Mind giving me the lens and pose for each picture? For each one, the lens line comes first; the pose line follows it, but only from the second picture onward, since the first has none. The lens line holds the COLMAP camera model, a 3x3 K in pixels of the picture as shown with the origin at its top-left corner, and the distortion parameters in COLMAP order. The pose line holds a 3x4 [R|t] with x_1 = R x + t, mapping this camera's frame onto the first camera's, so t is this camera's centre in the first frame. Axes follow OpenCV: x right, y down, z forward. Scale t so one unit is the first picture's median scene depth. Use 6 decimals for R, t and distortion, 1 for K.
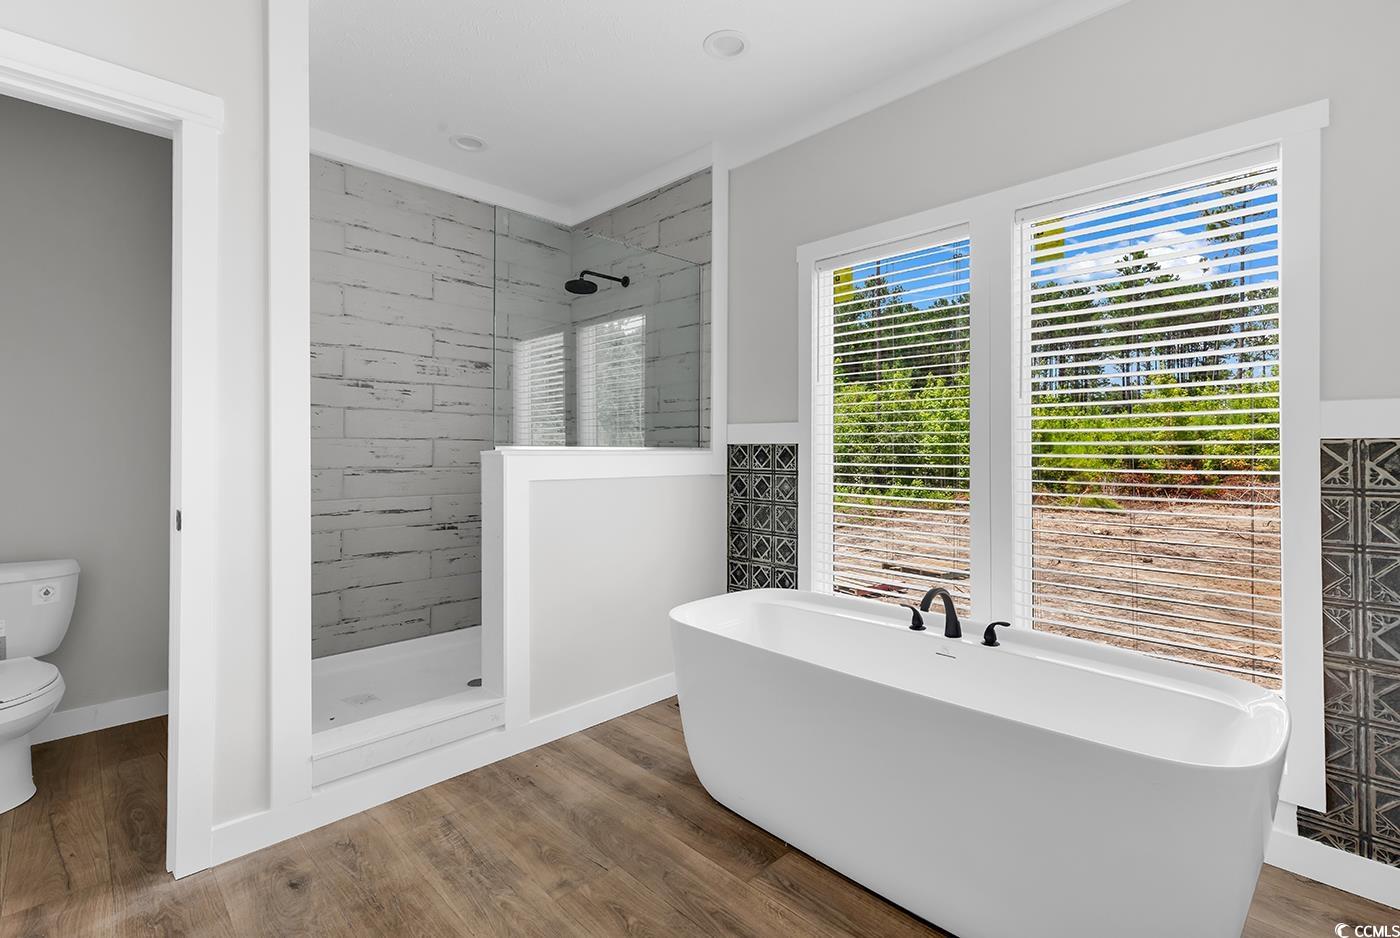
lens RADIAL K [[632.1, 0, 711.6], [0, 632.1, 445.6], [0, 0, 1]] dist [0.002016, 0.000337]
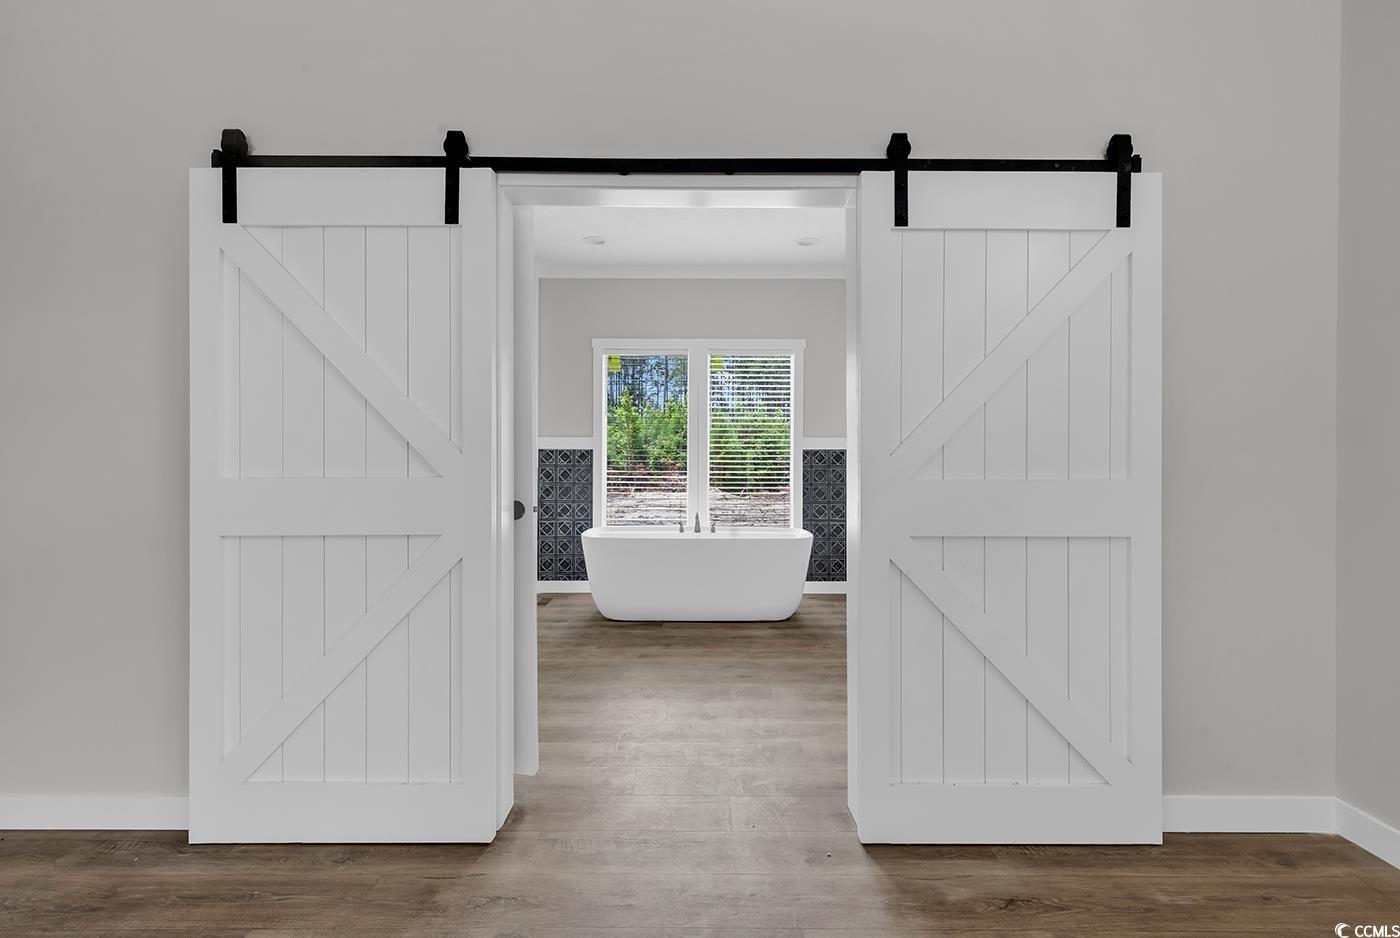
lens RADIAL K [[629.5, 0, 707.1], [0, 629.5, 455.1], [0, 0, 1]] dist [0.001151, 0.000092]
pose [[0.705090, -0.001246, 0.709117, -0.879404], [-0.007089, 0.999936, 0.008807, -0.004946], [-0.709082, -0.011236, 0.705036, -0.472574]]
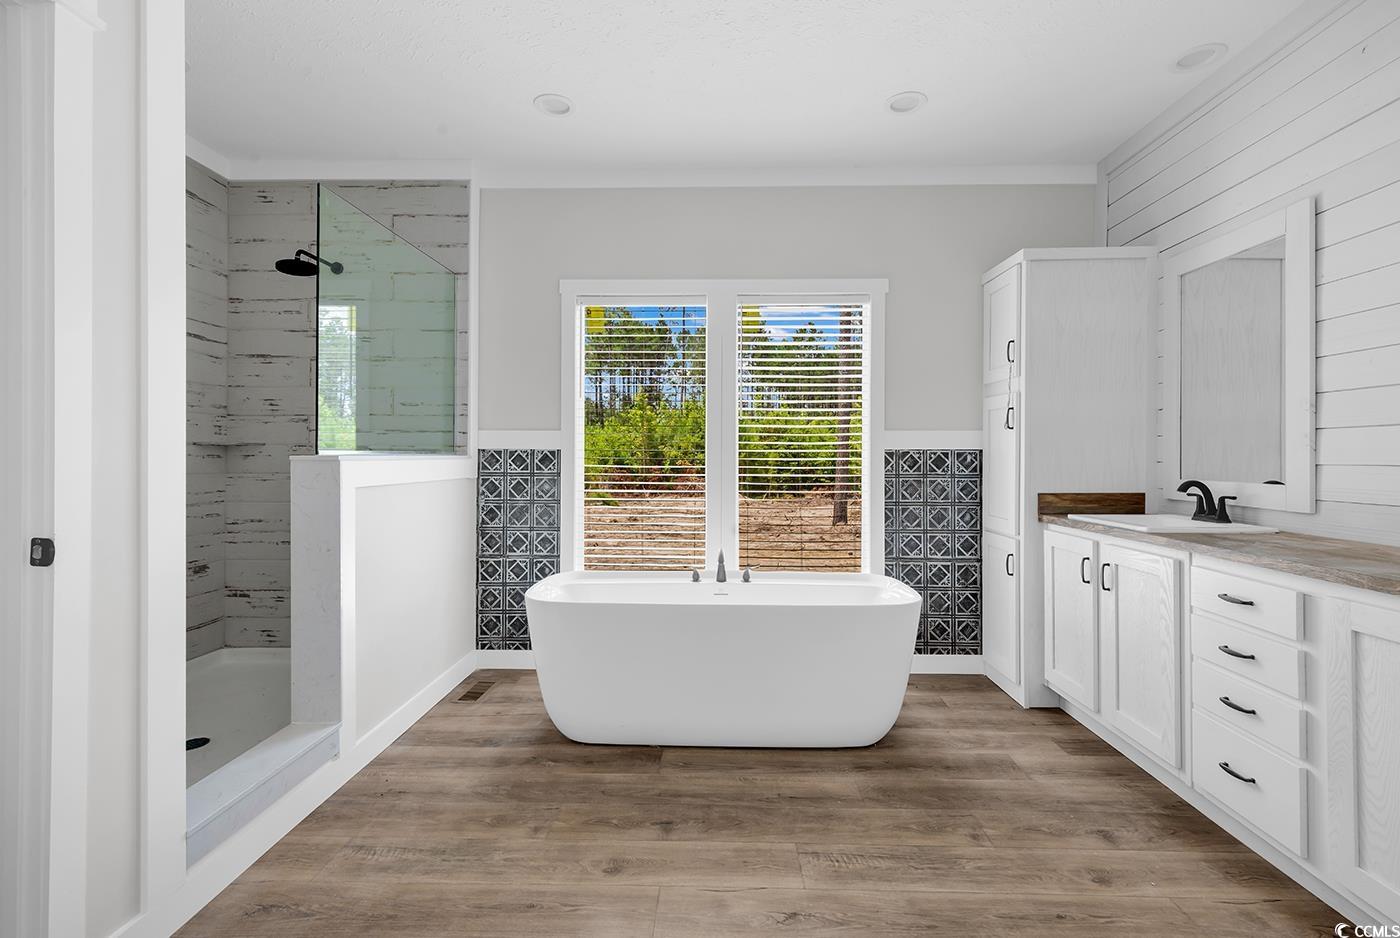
lens RADIAL K [[629.5, 0, 707.1], [0, 629.5, 455.1], [0, 0, 1]] dist [0.001151, 0.000092]
pose [[0.725431, 0.000517, 0.688295, -0.456752], [-0.006776, 0.999957, 0.006390, -0.001329], [-0.688262, -0.009299, 0.725403, -0.026063]]
